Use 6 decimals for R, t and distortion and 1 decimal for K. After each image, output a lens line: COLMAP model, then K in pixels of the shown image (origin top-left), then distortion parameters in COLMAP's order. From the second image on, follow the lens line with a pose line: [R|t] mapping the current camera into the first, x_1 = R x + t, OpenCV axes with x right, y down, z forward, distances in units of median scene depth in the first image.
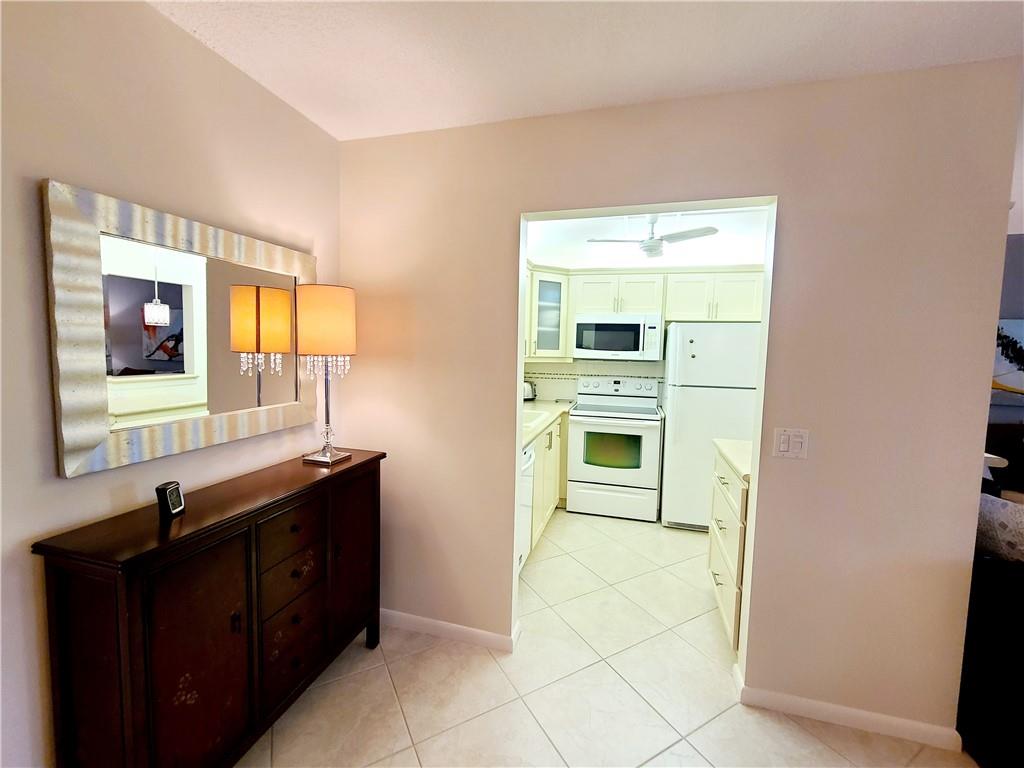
lens RADIAL K [[418.8, 0, 515.5], [0, 418.8, 378.9], [0, 0, 1]] dist [-0.000596, -0.000883]
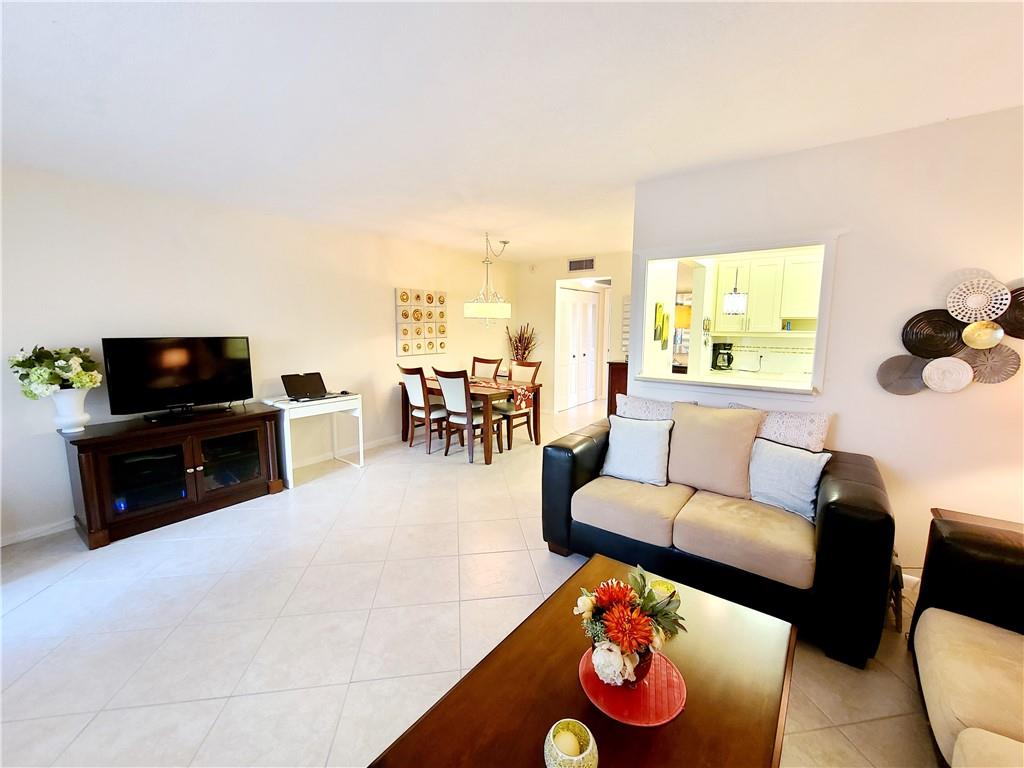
lens RADIAL K [[418.8, 0, 515.5], [0, 418.8, 379.3], [0, 0, 1]] dist [-0.000596, -0.000883]
pose [[-0.355306, 0.097751, -0.929625, 1.325964], [-0.077156, 0.988056, 0.133385, -0.004697], [0.931560, 0.119118, -0.343521, 0.479095]]
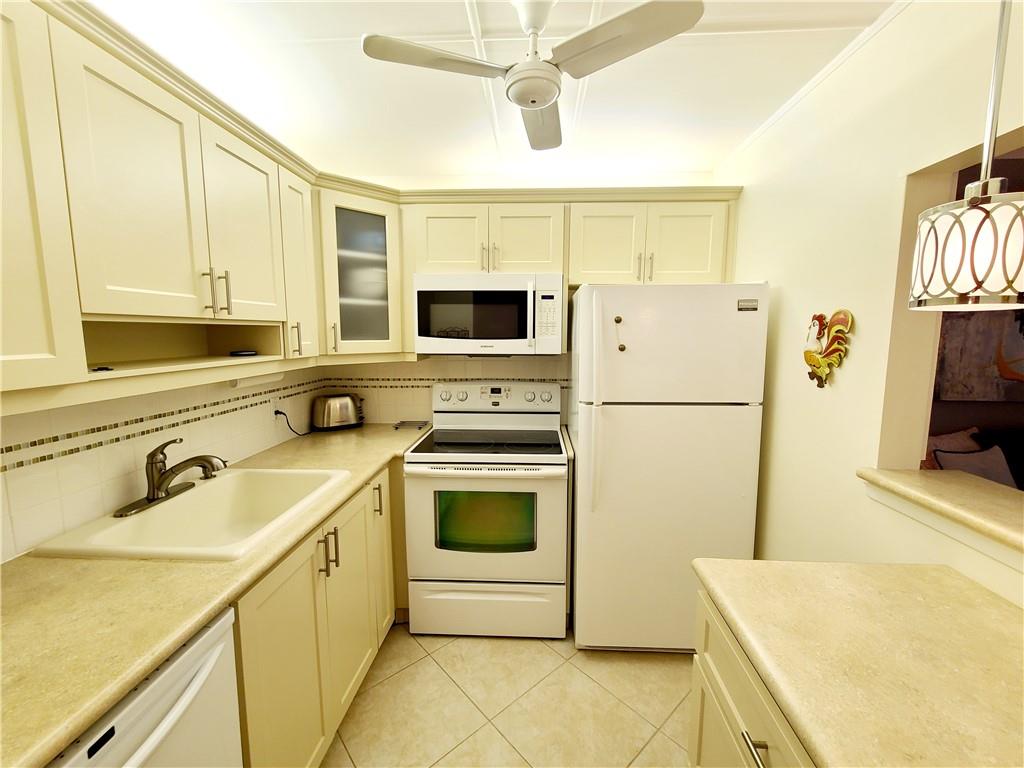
lens RADIAL K [[418.8, 0, 515.1], [0, 418.8, 379.5], [0, 0, 1]] dist [-0.000596, -0.000883]
pose [[0.975586, -0.047195, 0.214488, 0.154238], [0.037661, 0.998121, 0.048325, -0.039299], [-0.216366, -0.039067, 0.975530, 0.445696]]
